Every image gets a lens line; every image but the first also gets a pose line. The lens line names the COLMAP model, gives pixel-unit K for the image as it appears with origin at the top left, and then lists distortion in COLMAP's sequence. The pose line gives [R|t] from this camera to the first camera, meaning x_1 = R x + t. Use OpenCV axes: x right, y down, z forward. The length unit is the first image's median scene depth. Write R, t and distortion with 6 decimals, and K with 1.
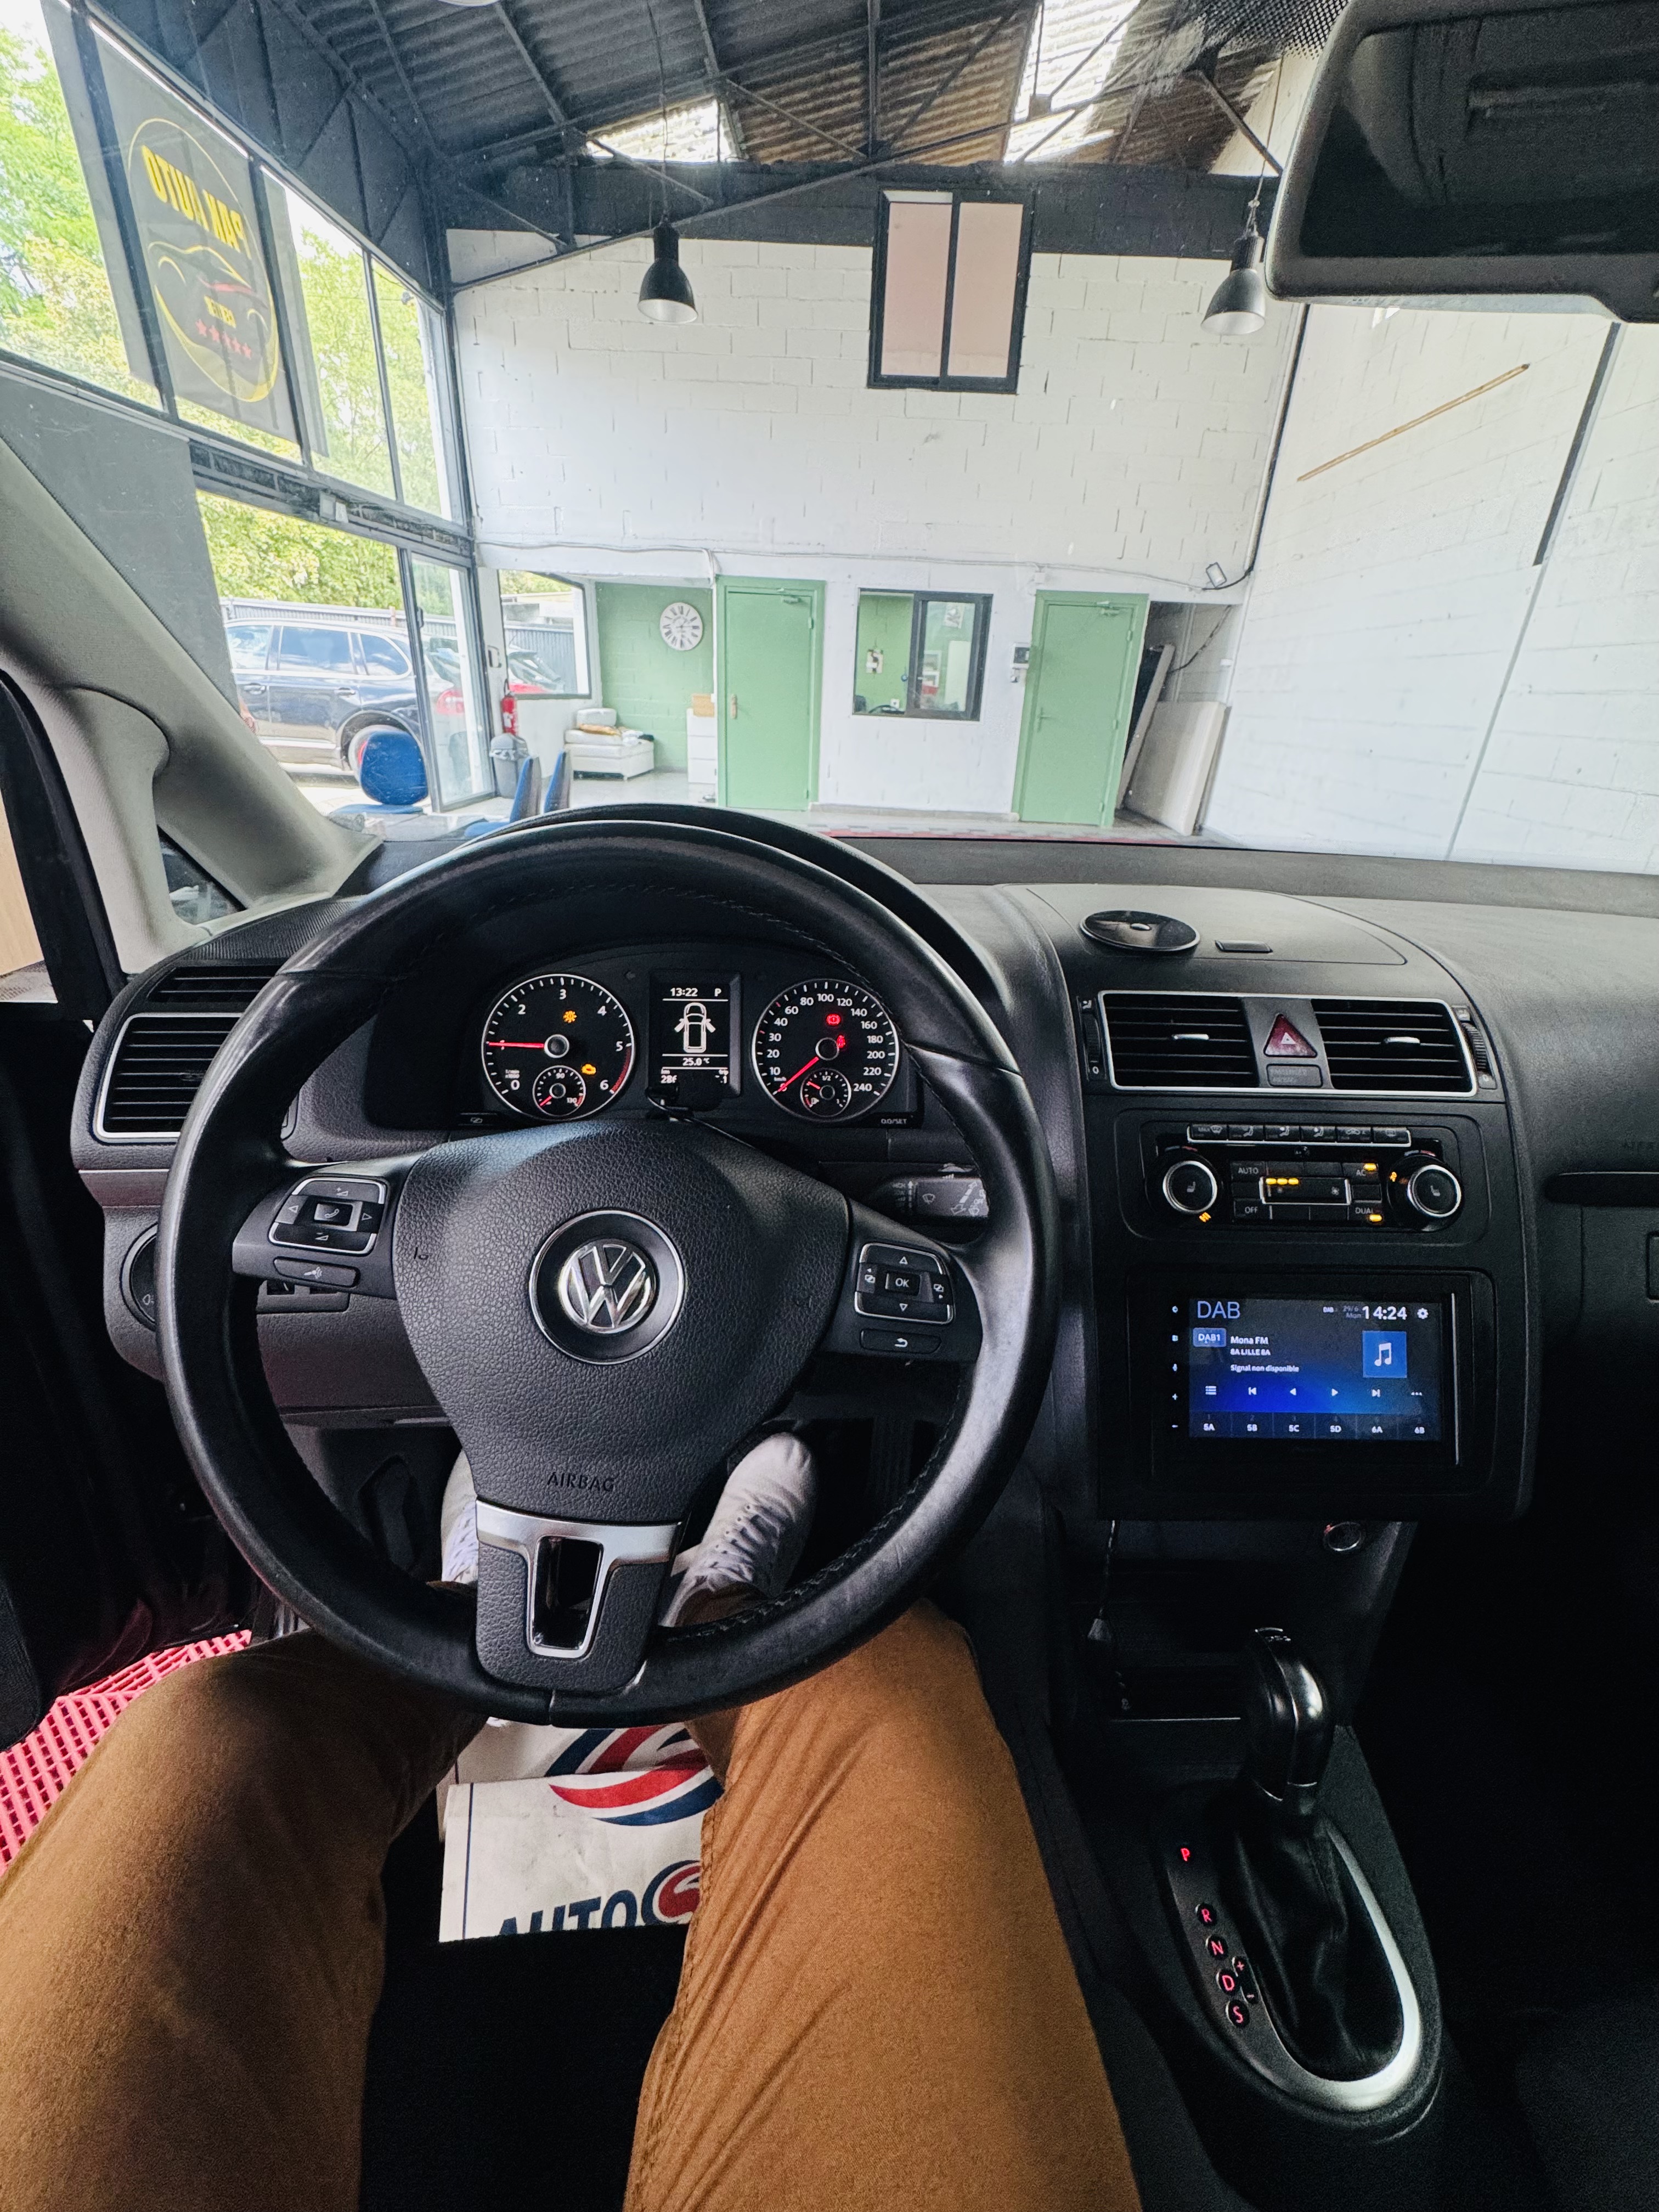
lens RADIAL K [[886.3, 0, 829.5], [0, 886.3, 1106.0], [0, 0, 1]] dist [-0.002369, -0.000225]
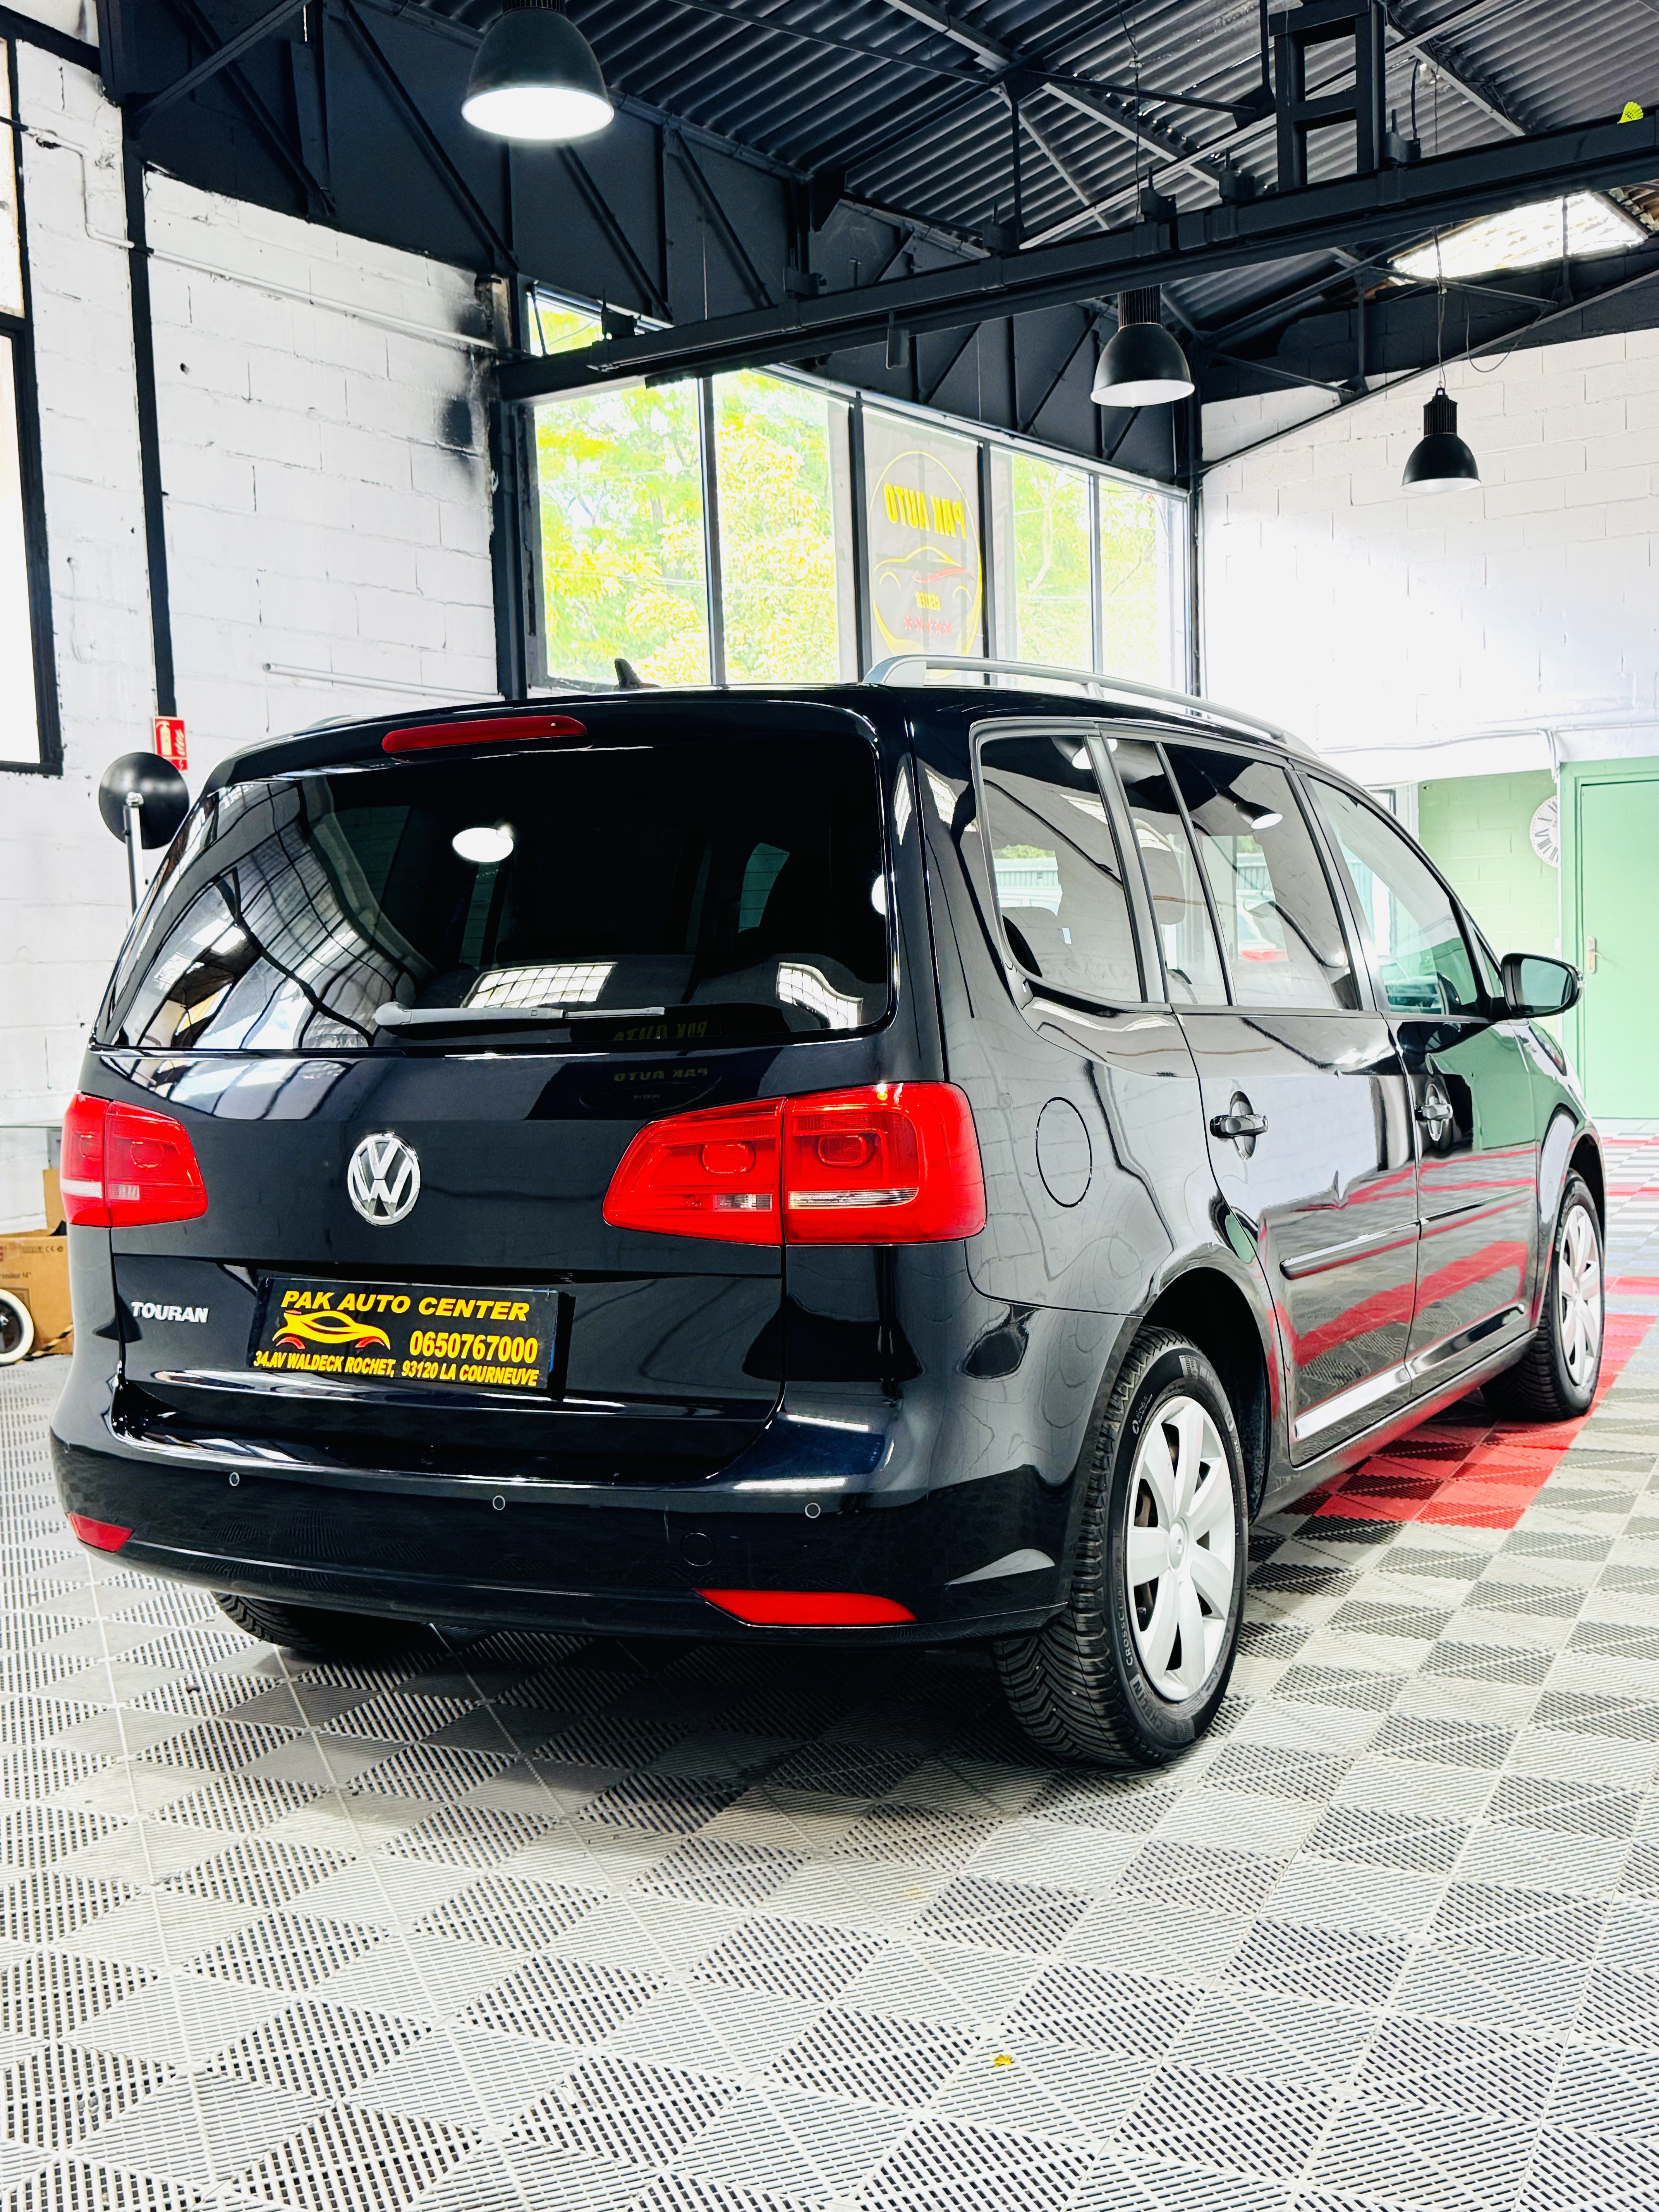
lens RADIAL K [[2329.0, 0, 829.5], [0, 2329.0, 1106.0], [0, 0, 1]] dist [0.133913, -0.268209]
pose [[0.849641, -0.037124, -0.526052, 0.345884], [-0.158938, 0.933111, -0.322555, 0.280736], [0.502840, 0.357666, 0.786910, -0.553043]]
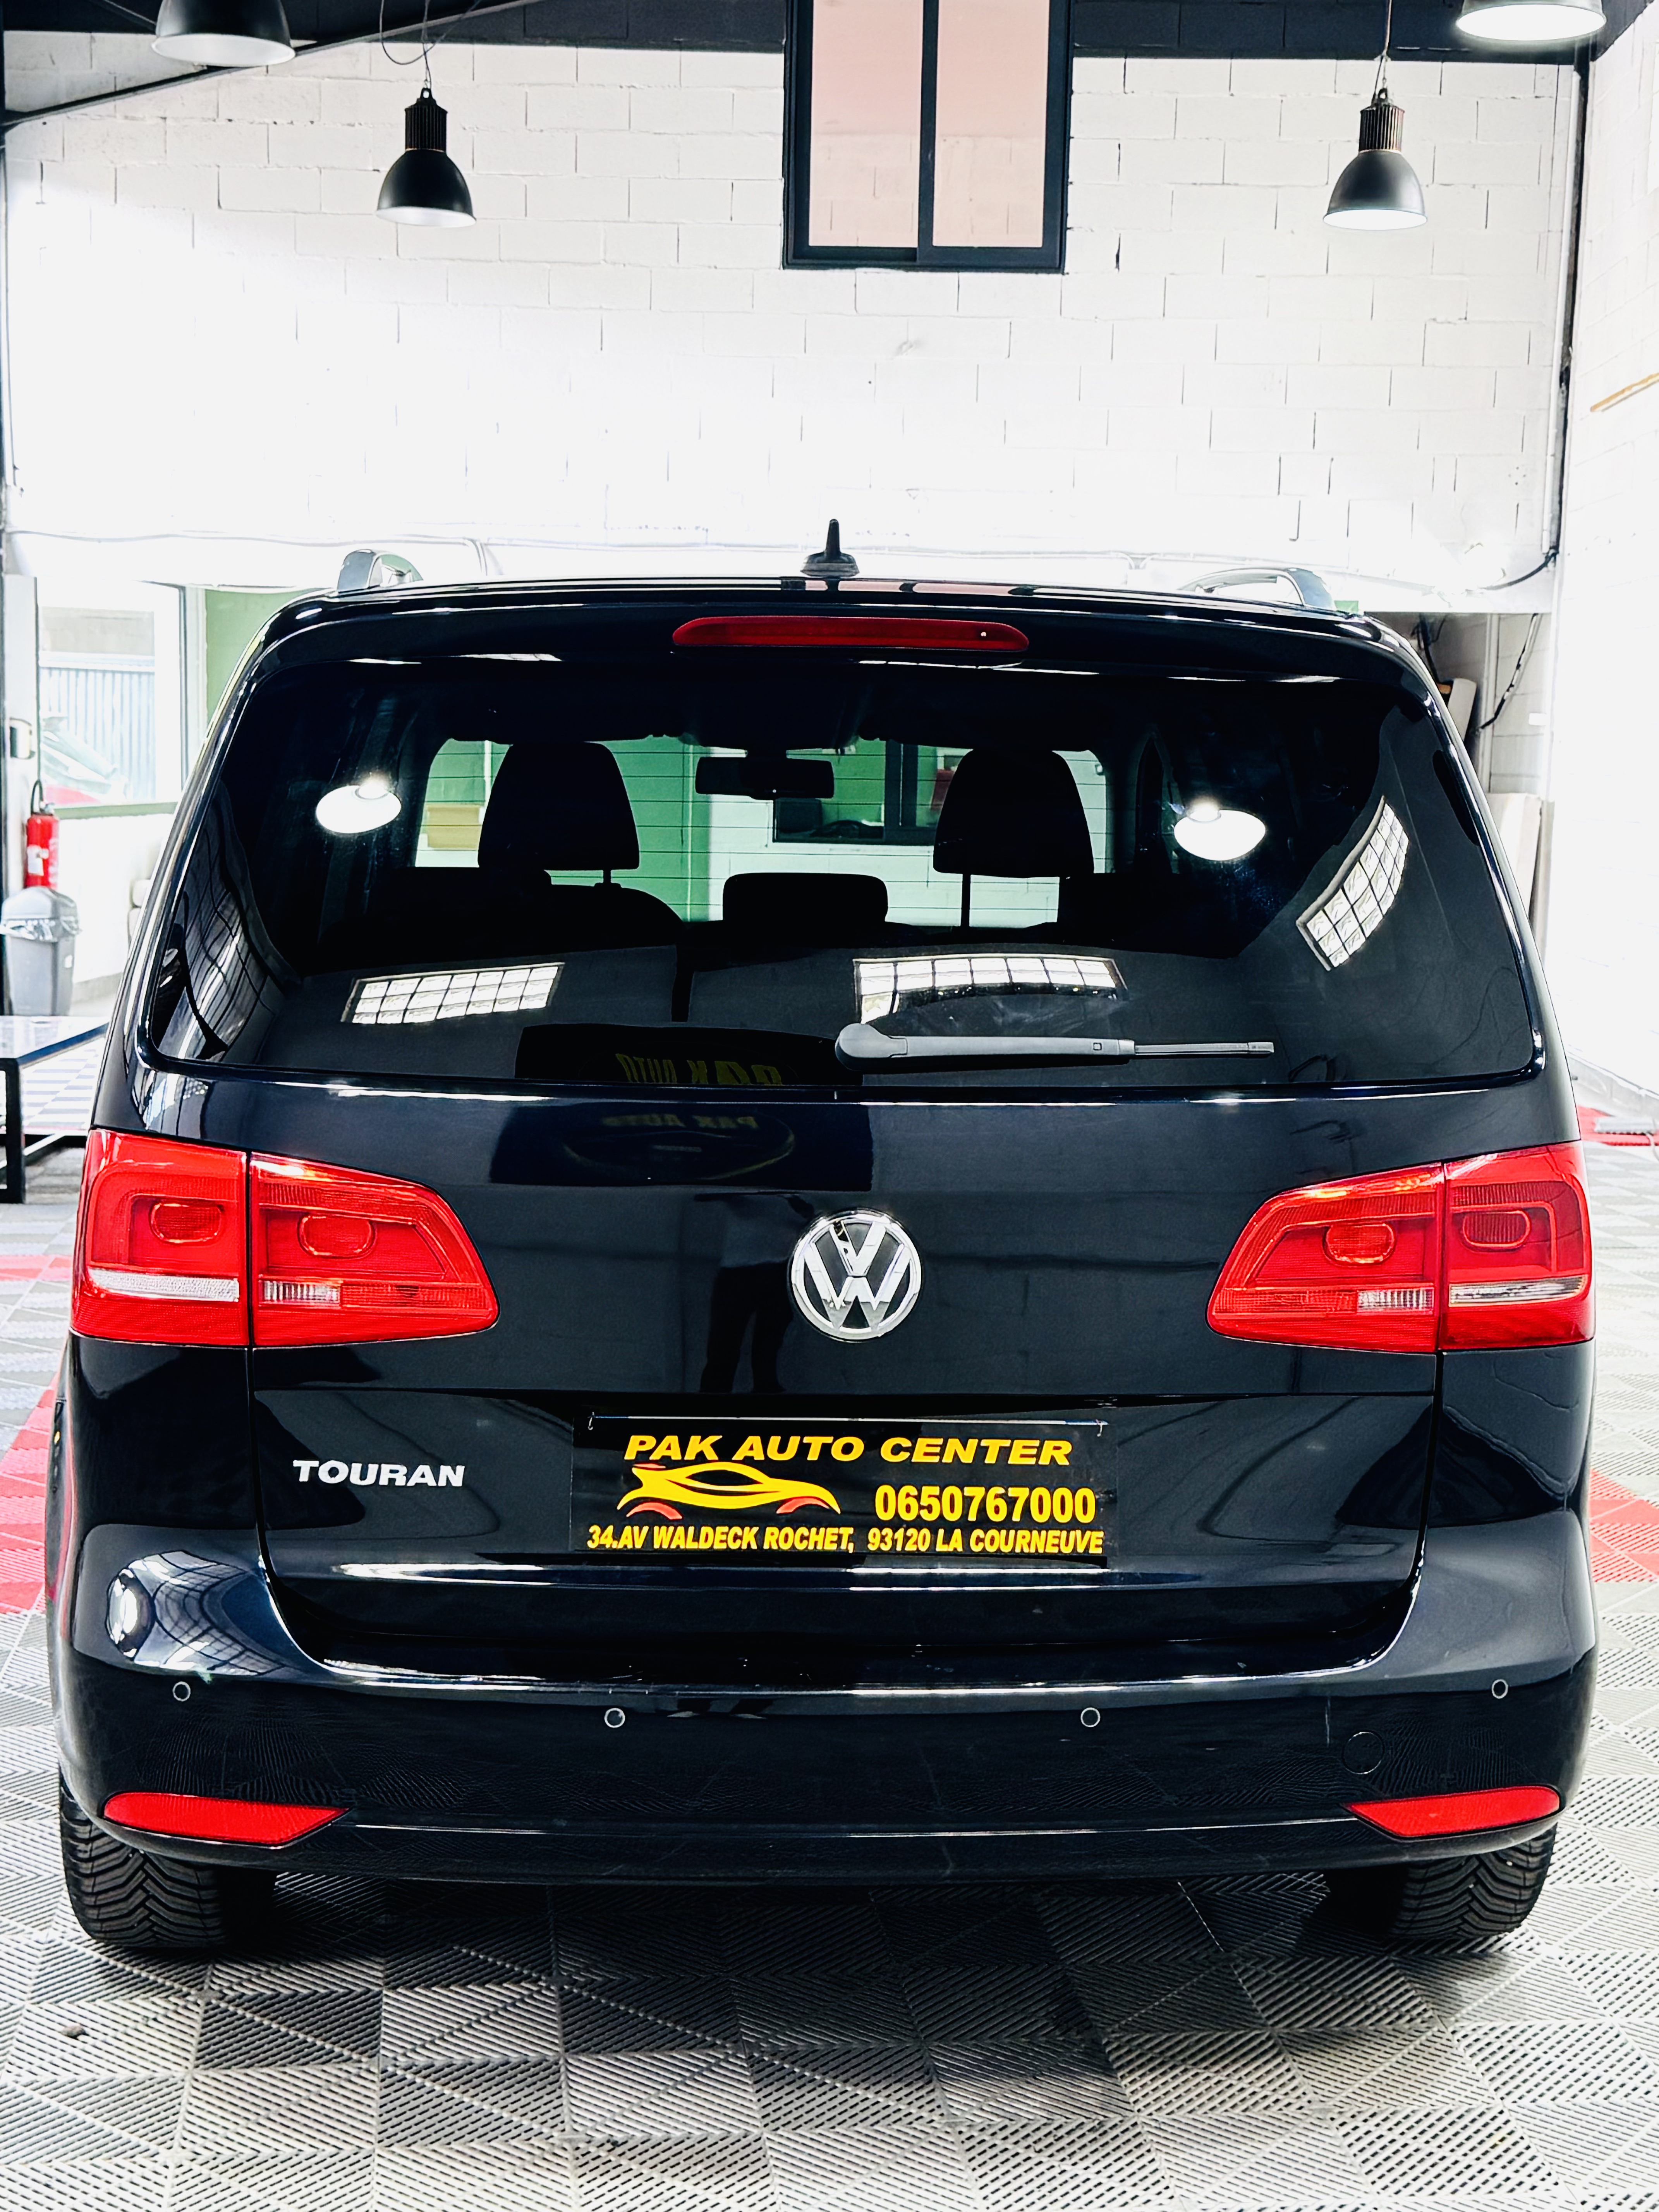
lens RADIAL K [[3065.7, 0, 821.3], [0, 3065.7, 1121.6], [0, 0, 1]] dist [0.103872, -0.007377]
pose [[0.999736, -0.022009, 0.006543, 0.045016], [0.022950, 0.948858, -0.314869, 0.273778], [0.000722, 0.314936, 0.949113, -0.633904]]
